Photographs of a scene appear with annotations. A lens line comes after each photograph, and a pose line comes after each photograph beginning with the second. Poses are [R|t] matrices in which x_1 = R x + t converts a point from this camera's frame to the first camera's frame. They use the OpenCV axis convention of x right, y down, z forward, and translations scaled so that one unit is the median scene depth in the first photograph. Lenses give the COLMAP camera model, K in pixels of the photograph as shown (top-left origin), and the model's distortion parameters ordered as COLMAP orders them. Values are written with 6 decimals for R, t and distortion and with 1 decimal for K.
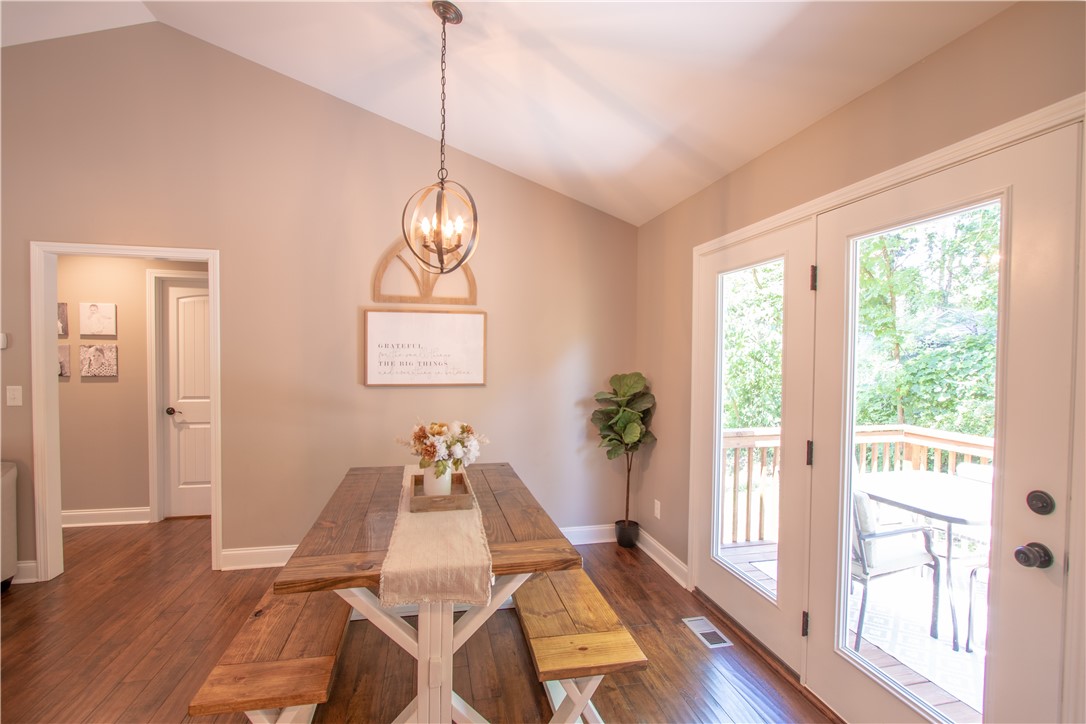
lens RADIAL K [[501.2, 0, 538.0], [0, 501.2, 366.0], [0, 0, 1]] dist [-0.019780, -0.000222]
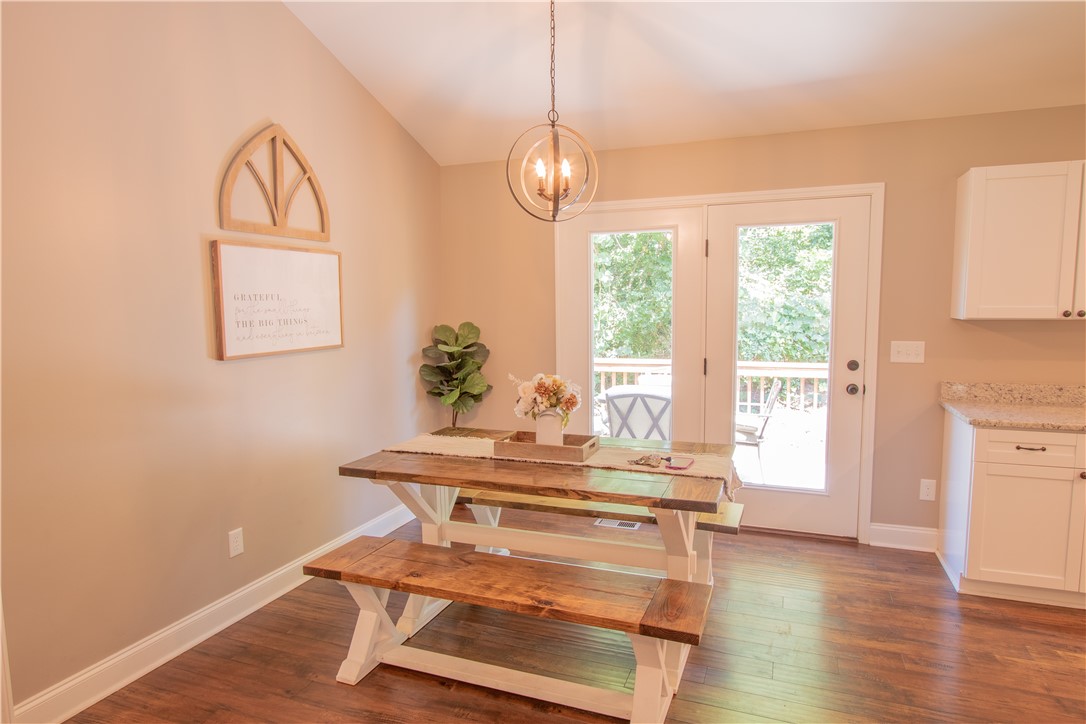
lens RADIAL K [[619.1, 0, 543.0], [0, 619.1, 362.0], [0, 0, 1]] dist [-0.022401, -0.000724]
pose [[0.573352, -0.094179, 0.813879, -0.751799], [0.036519, 0.995322, 0.089448, -0.013308], [-0.818495, -0.021563, 0.574109, 0.202570]]
